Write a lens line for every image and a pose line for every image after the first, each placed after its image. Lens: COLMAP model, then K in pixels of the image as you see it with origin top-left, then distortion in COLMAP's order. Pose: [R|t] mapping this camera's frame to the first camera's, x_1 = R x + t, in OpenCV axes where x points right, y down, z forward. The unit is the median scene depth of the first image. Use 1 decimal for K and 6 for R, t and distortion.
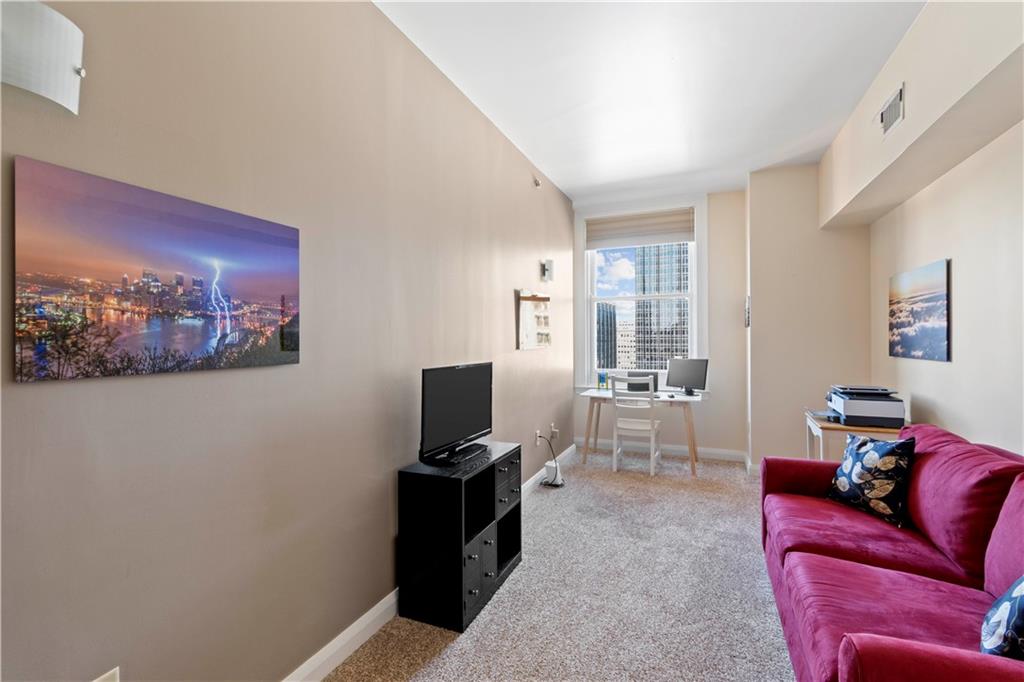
lens RADIAL K [[448.9, 0, 511.0], [0, 448.9, 340.1], [0, 0, 1]] dist [-0.007859, 0.001176]
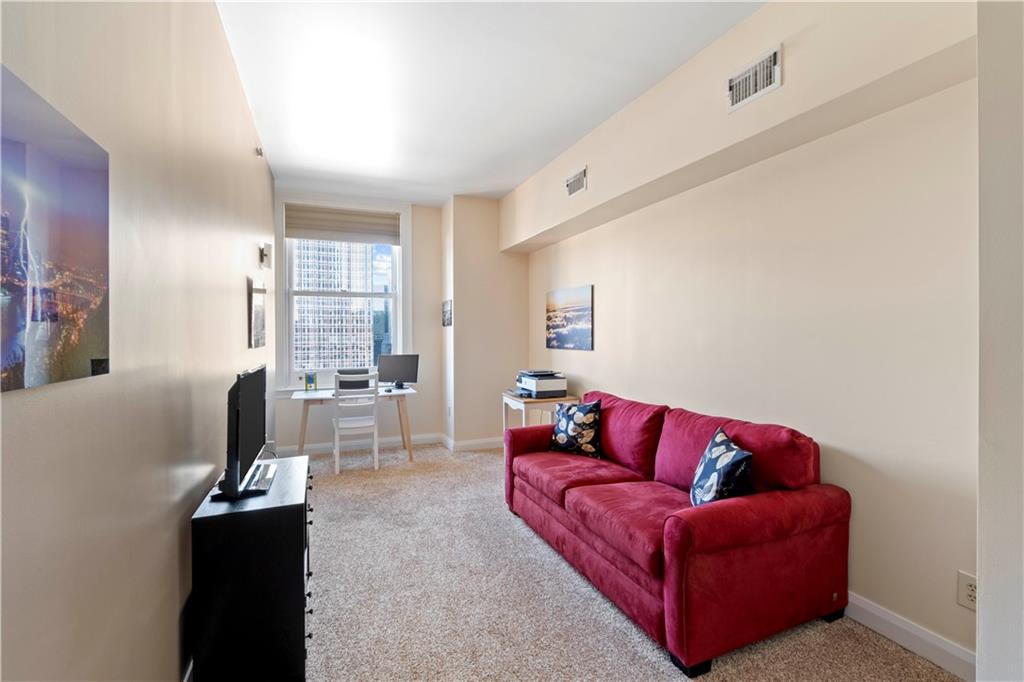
lens RADIAL K [[448.9, 0, 507.1], [0, 448.9, 339.3], [0, 0, 1]] dist [-0.007859, 0.001176]
pose [[0.696026, -0.003890, 0.718006, -0.352974], [0.002383, 0.999992, 0.003107, 0.003526], [-0.718013, -0.000452, 0.696029, 0.121631]]
